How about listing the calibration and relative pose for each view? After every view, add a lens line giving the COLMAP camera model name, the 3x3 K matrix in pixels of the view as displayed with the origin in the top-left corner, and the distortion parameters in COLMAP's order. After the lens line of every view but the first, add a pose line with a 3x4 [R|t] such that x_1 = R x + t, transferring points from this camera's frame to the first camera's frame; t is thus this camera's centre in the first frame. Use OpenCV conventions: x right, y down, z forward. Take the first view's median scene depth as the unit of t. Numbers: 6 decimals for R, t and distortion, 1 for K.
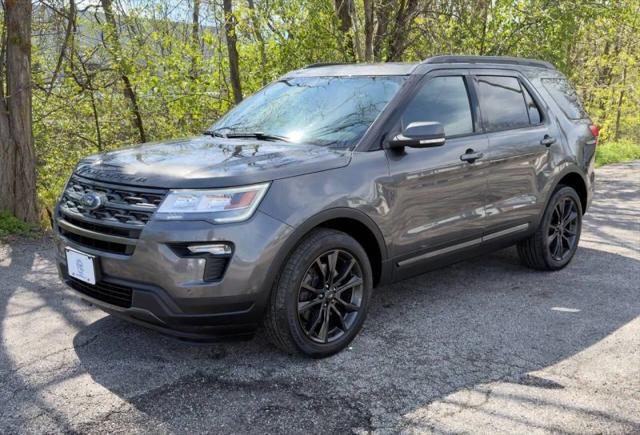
lens RADIAL K [[665.3, 0, 319.3], [0, 665.3, 223.1], [0, 0, 1]] dist [0.183718, -0.382027]
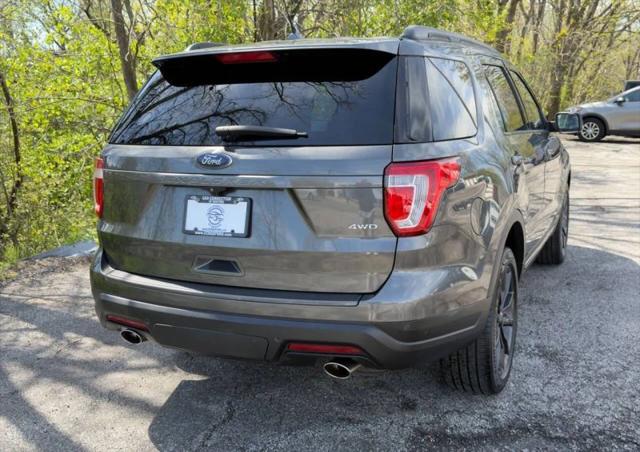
lens RADIAL K [[655.8, 0, 320.0], [0, 655.8, 226.0], [0, 0, 1]] dist [0.217990, -0.485121]
pose [[0.943871, -0.081701, 0.320051, -0.522599], [0.080931, 0.996596, 0.015730, -0.049492], [-0.320246, 0.011055, 0.947270, 0.253473]]
